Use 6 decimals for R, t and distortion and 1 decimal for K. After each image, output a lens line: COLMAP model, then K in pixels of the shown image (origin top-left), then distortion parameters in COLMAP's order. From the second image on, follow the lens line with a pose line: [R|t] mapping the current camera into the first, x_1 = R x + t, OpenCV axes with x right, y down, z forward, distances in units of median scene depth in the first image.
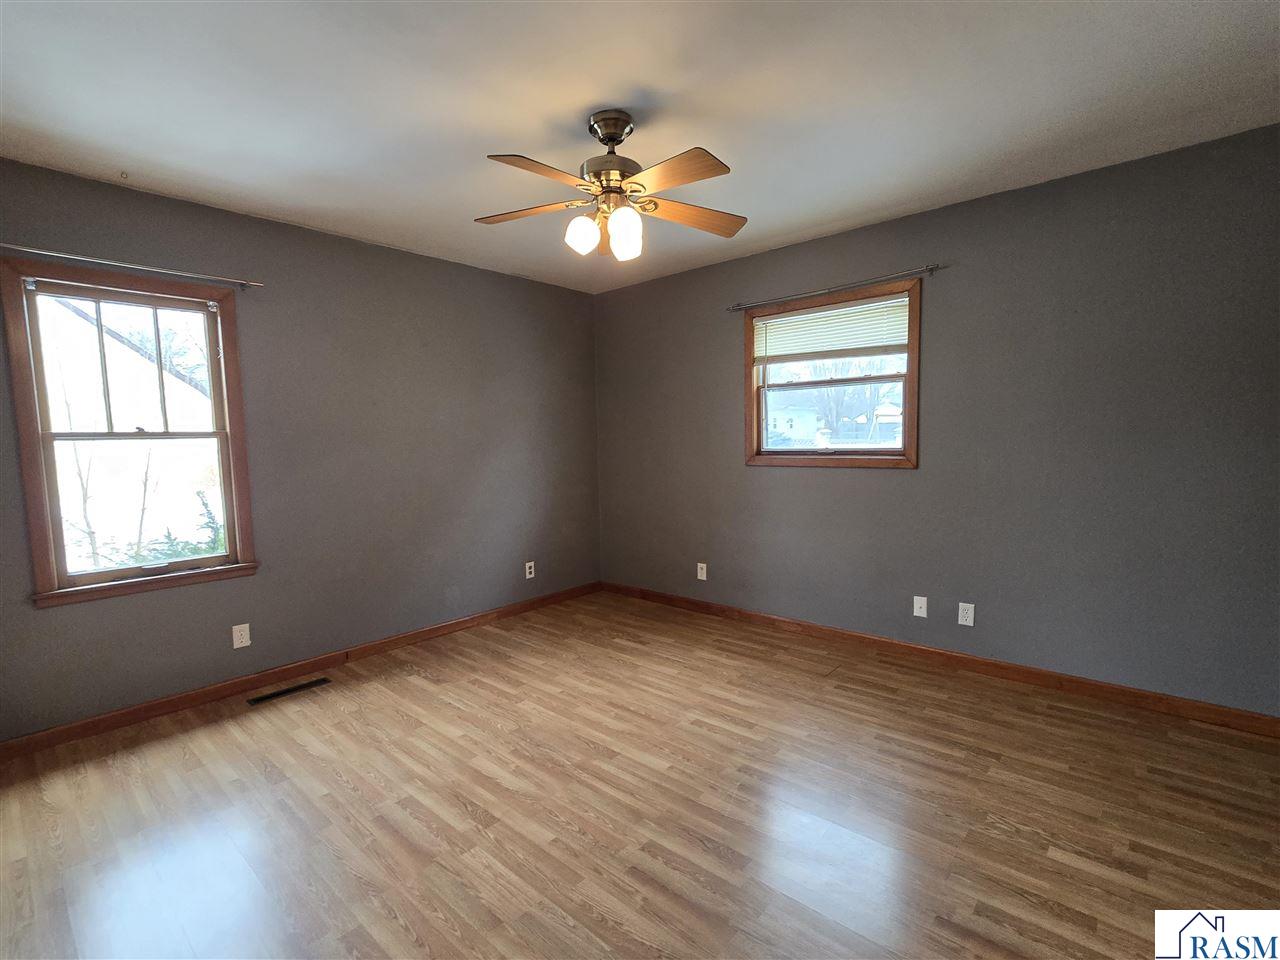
lens RADIAL K [[526.9, 0, 630.8], [0, 526.9, 479.7], [0, 0, 1]] dist [0.000128, 0.000201]
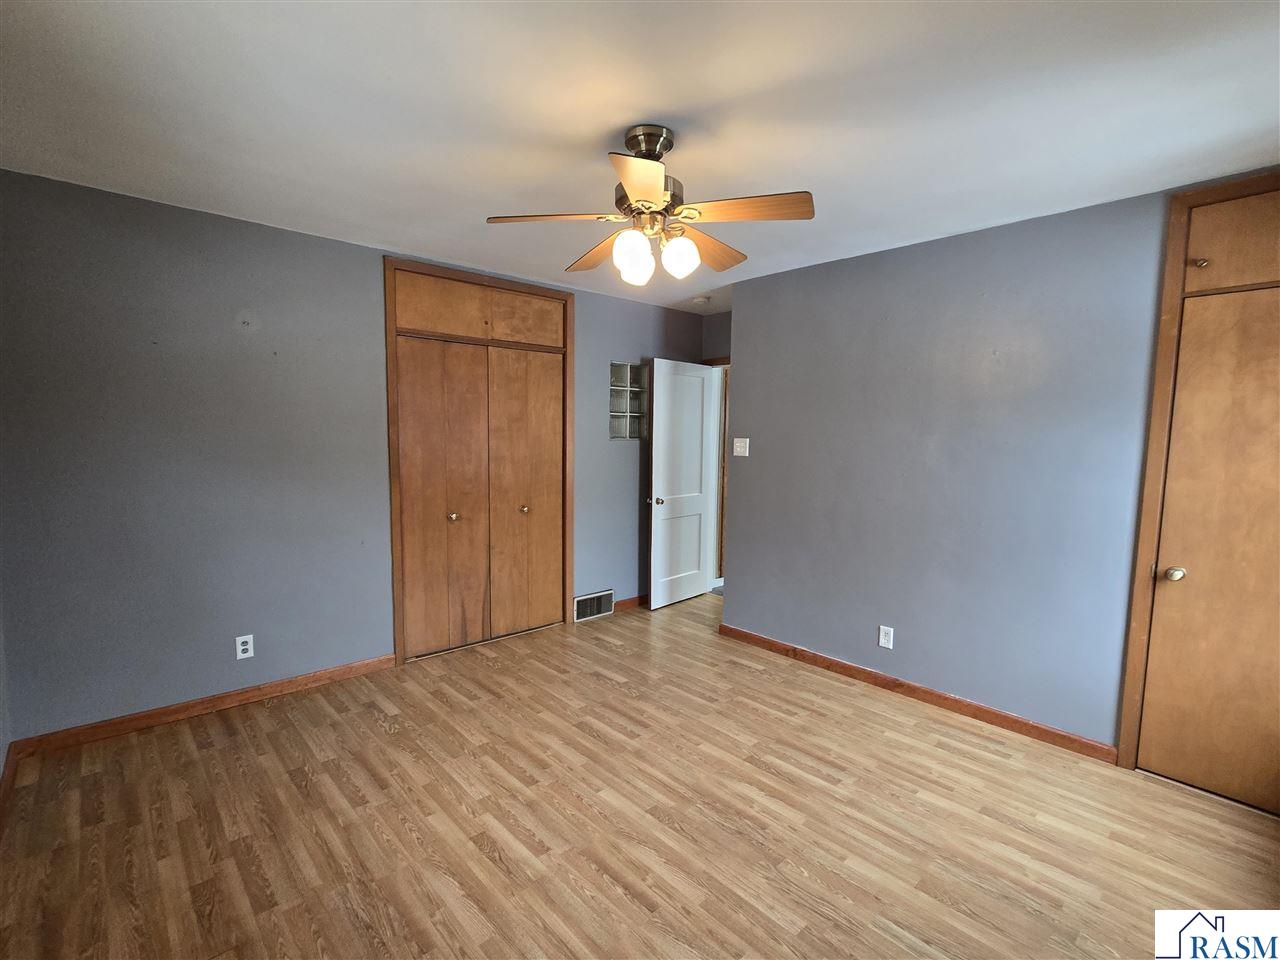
lens RADIAL K [[526.9, 0, 630.8], [0, 526.9, 479.7], [0, 0, 1]] dist [0.000128, 0.000201]
pose [[-0.992543, -0.002521, 0.121872, -0.109533], [0.018278, 0.985404, 0.169245, -0.225547], [-0.120520, 0.170211, -0.978010, 1.871385]]
